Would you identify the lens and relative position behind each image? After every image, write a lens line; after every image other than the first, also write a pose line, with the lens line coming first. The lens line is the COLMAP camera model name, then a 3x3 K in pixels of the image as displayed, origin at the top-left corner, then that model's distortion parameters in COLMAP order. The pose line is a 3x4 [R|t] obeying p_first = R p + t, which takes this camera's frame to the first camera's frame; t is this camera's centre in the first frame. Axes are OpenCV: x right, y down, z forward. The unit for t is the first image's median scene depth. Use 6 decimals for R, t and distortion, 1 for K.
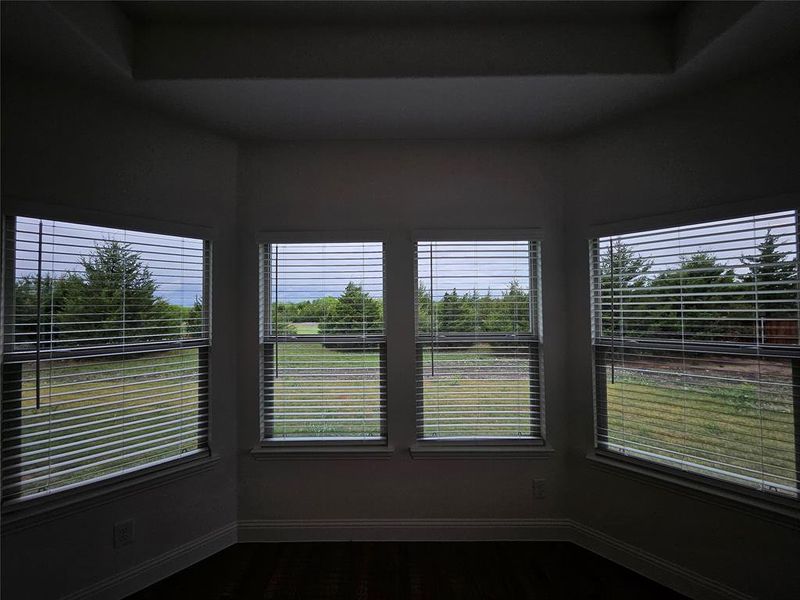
lens RADIAL K [[313.7, 0, 392.8], [0, 313.7, 300.3], [0, 0, 1]] dist [-0.000583, -0.000143]
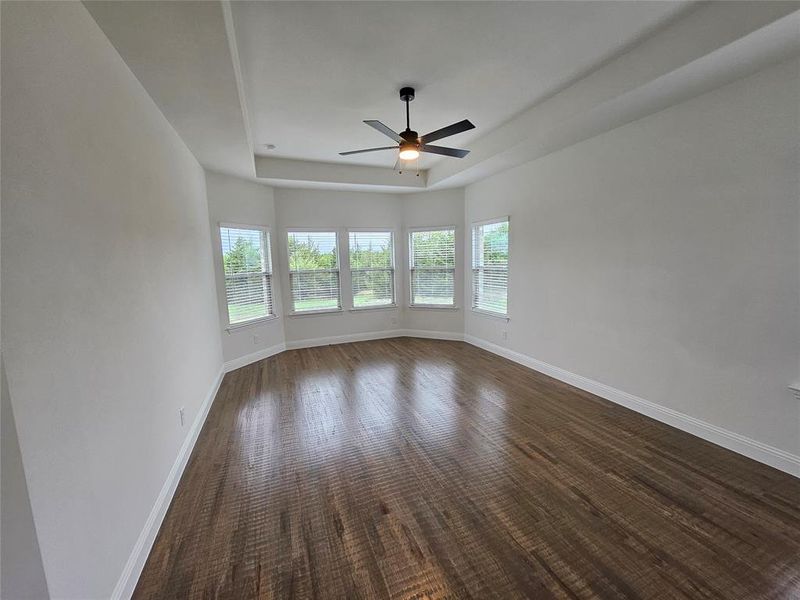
lens RADIAL K [[313.7, 0, 392.8], [0, 313.7, 300.3], [0, 0, 1]] dist [-0.000583, -0.000143]
pose [[0.930828, -0.066879, 0.359285, -0.560387], [0.012779, 0.988468, 0.150892, -0.015532], [-0.365233, -0.135863, 0.920949, -1.620769]]
